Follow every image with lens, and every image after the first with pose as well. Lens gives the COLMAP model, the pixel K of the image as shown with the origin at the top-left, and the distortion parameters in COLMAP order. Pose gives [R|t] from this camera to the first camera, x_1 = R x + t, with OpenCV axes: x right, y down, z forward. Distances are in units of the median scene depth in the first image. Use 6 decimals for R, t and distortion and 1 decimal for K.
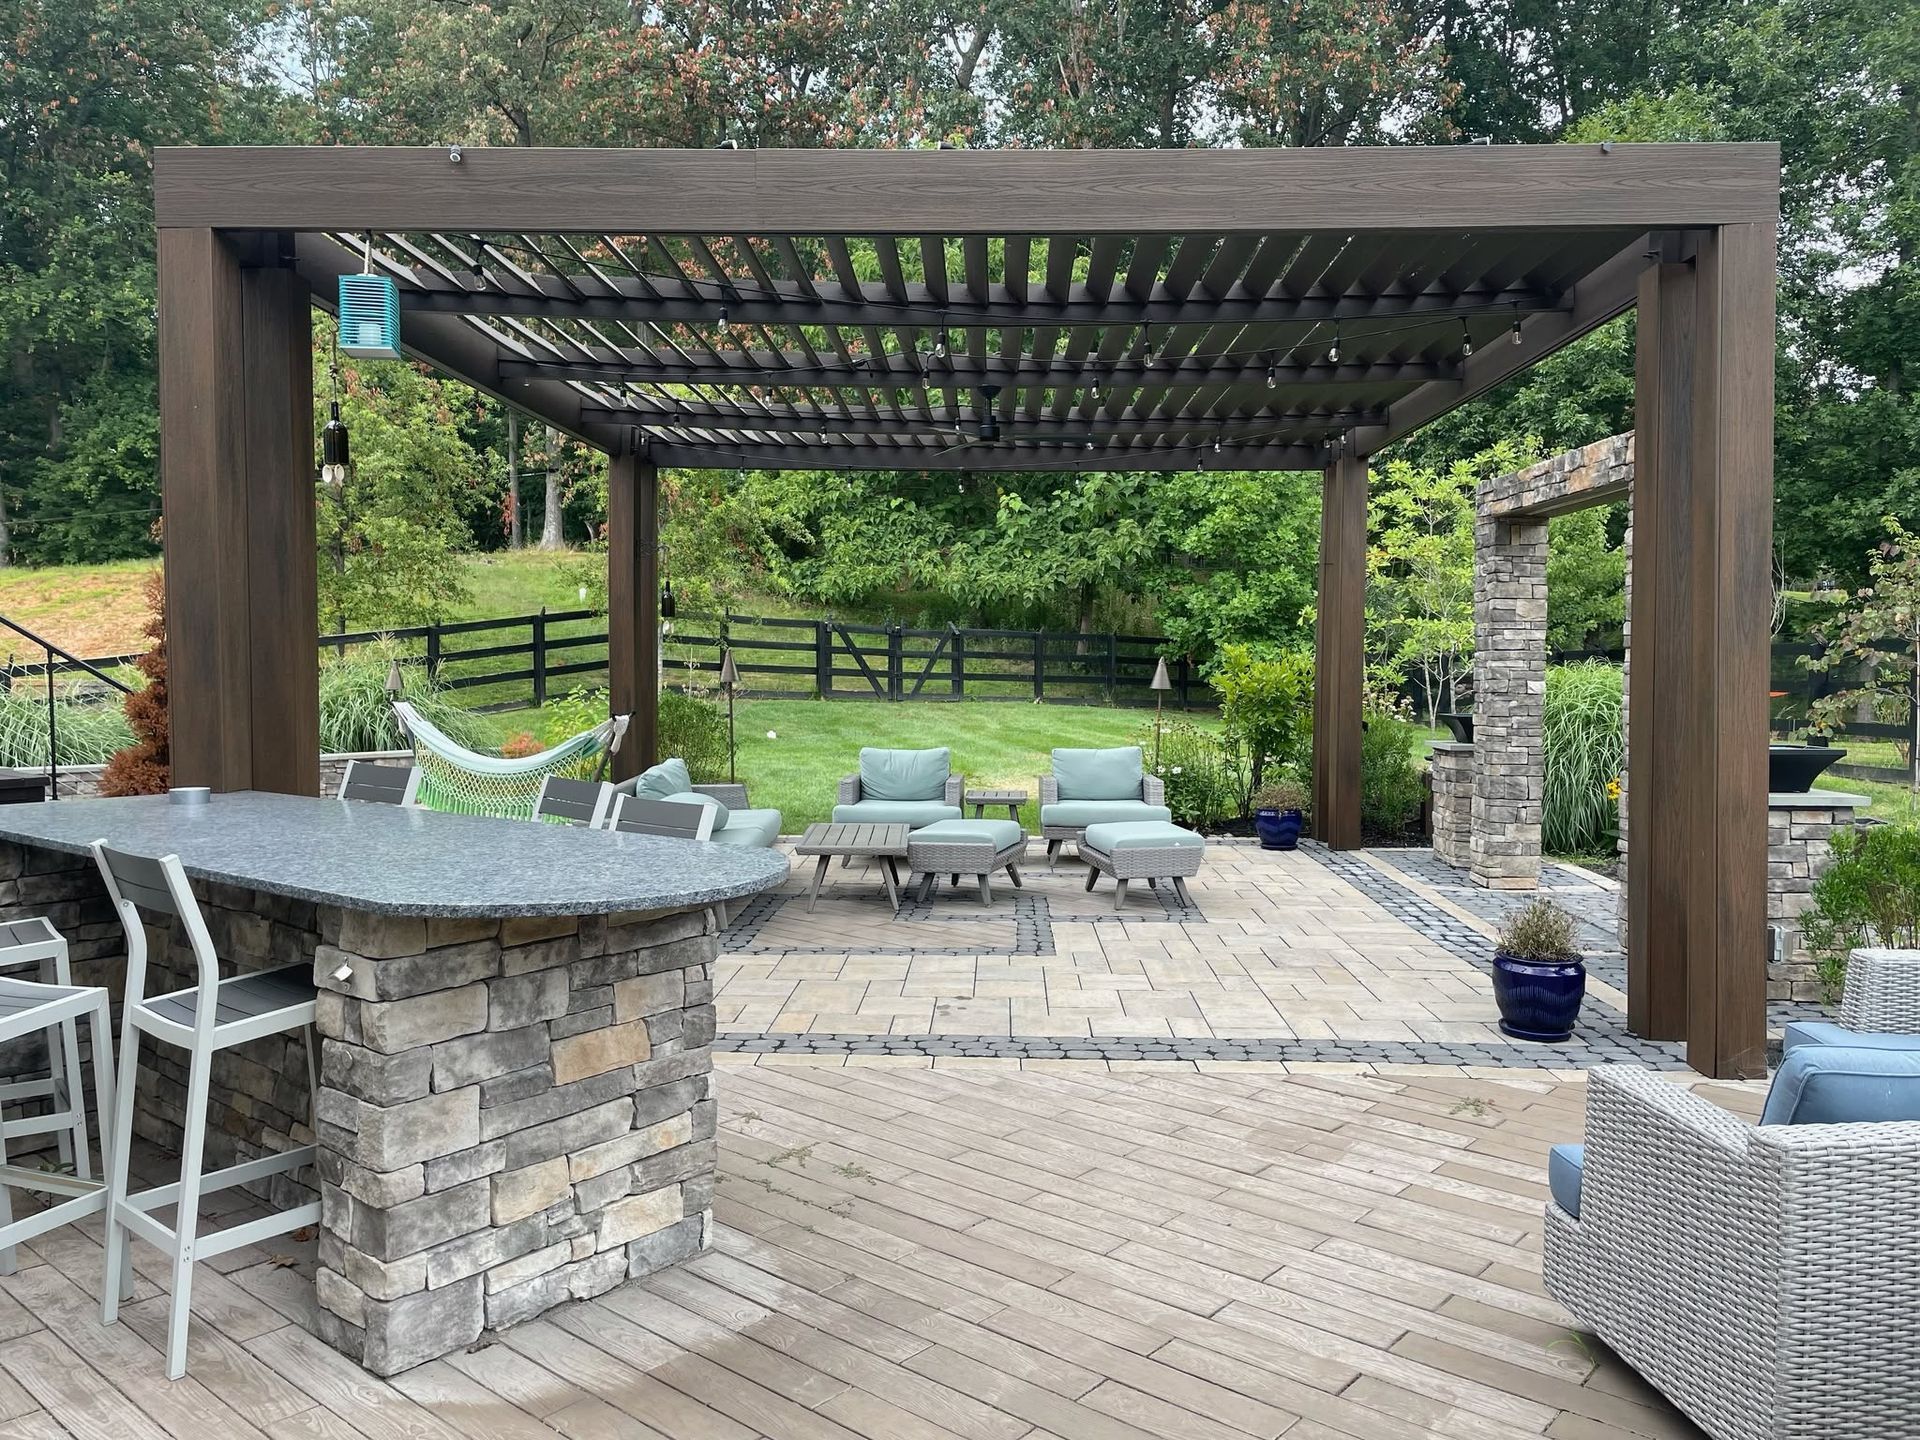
lens RADIAL K [[1441.1, 0, 960.0], [0, 1441.1, 720.0], [0, 0, 1]] dist [0.093283, -0.117034]
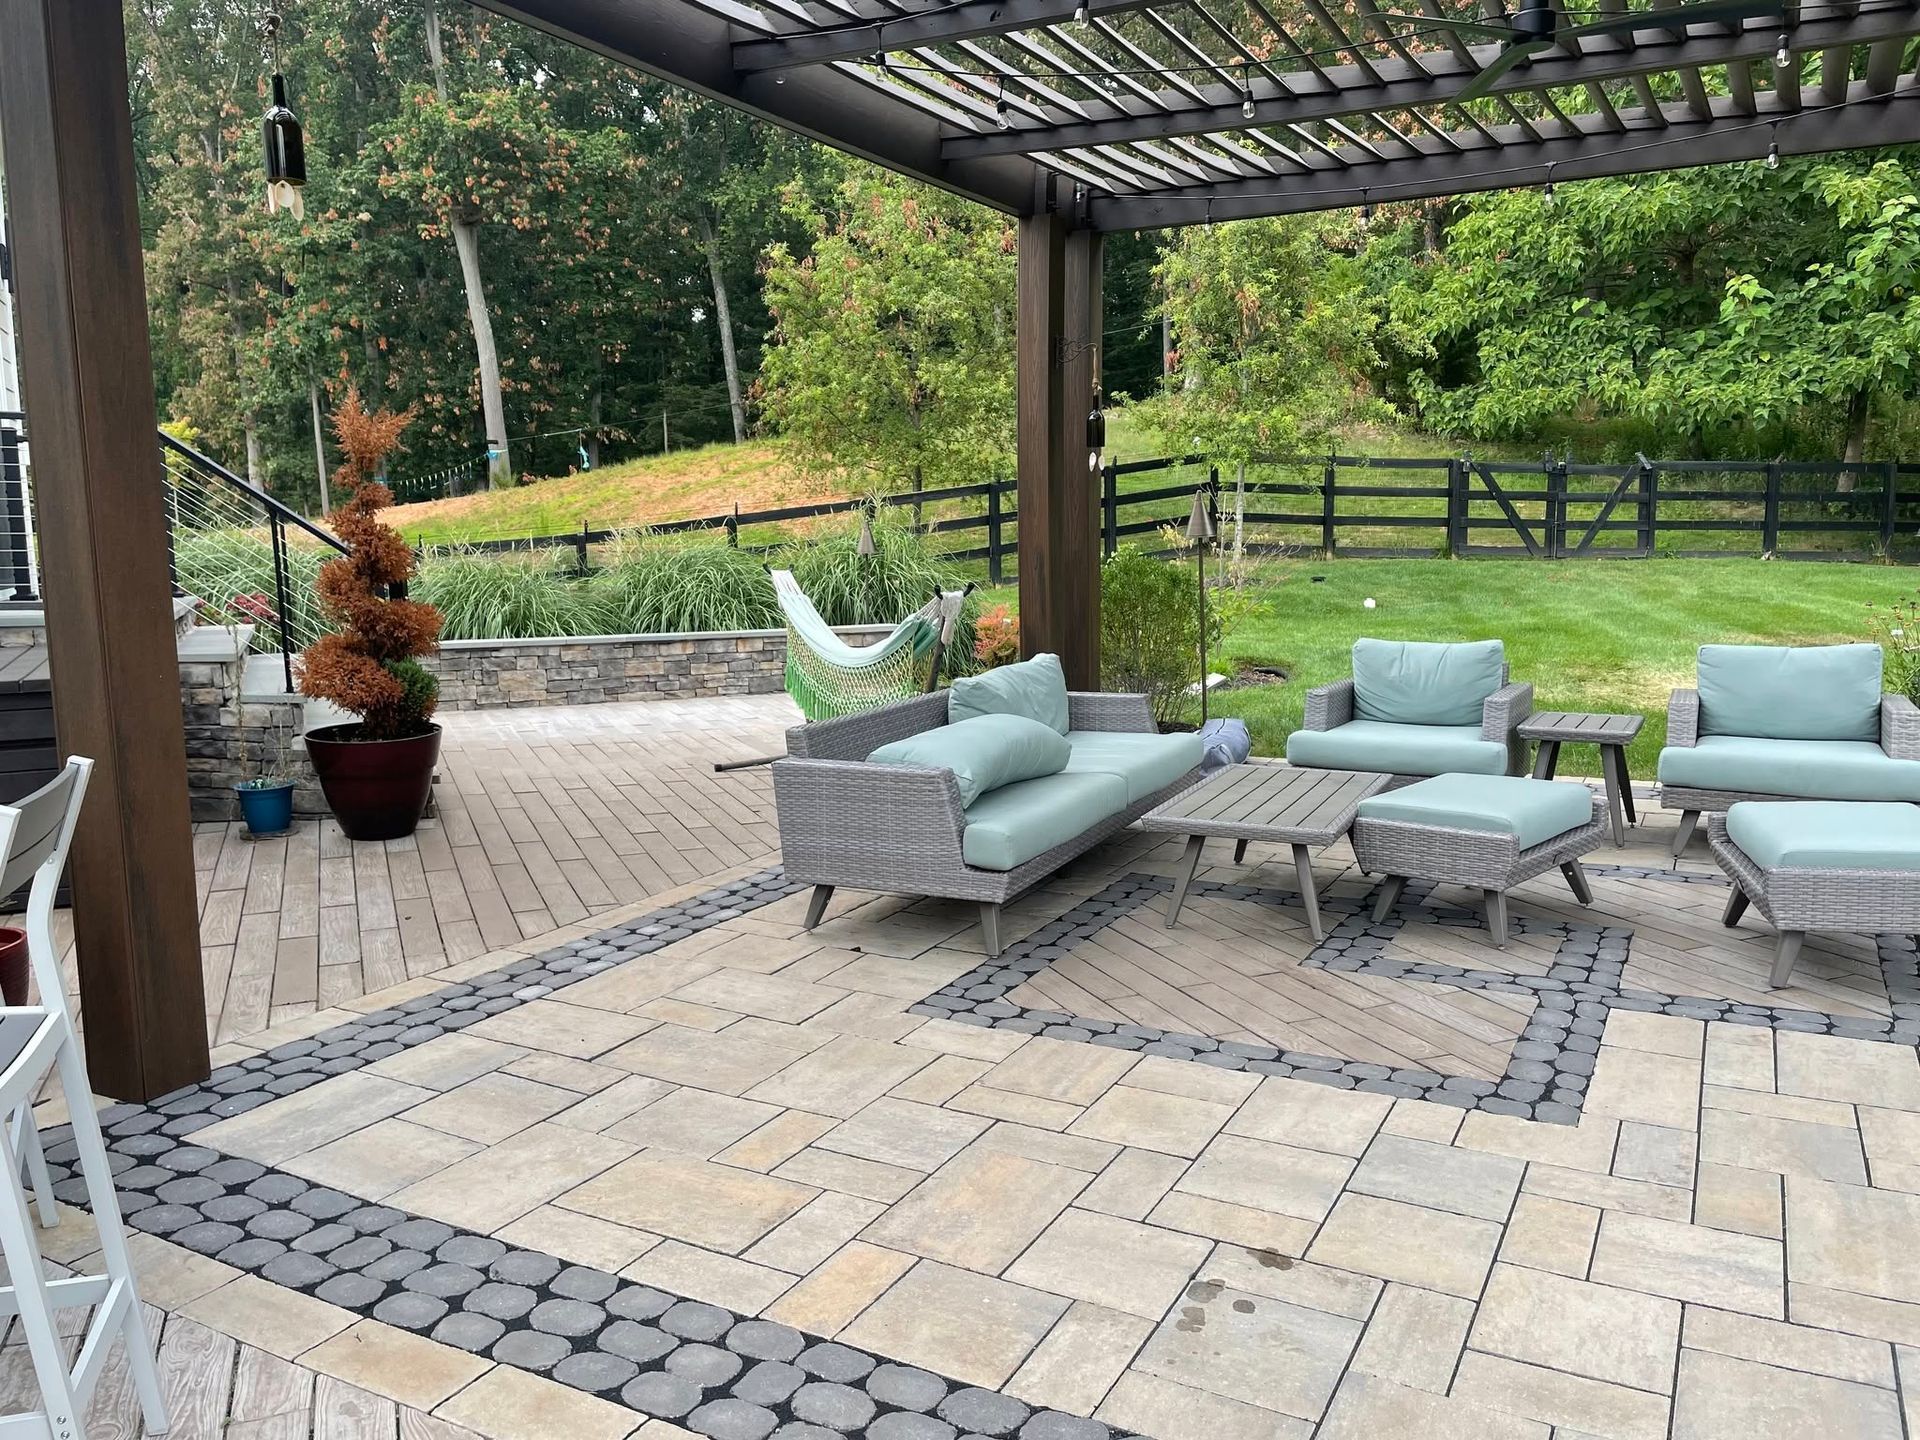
lens RADIAL K [[1441.1, 0, 960.0], [0, 1441.1, 720.0], [0, 0, 1]] dist [0.093283, -0.117034]
pose [[0.892961, 0.042303, -0.448142, 0.024358], [0.001332, 0.995322, 0.096608, -0.002652], [0.450133, -0.086864, 0.888727, 0.131614]]
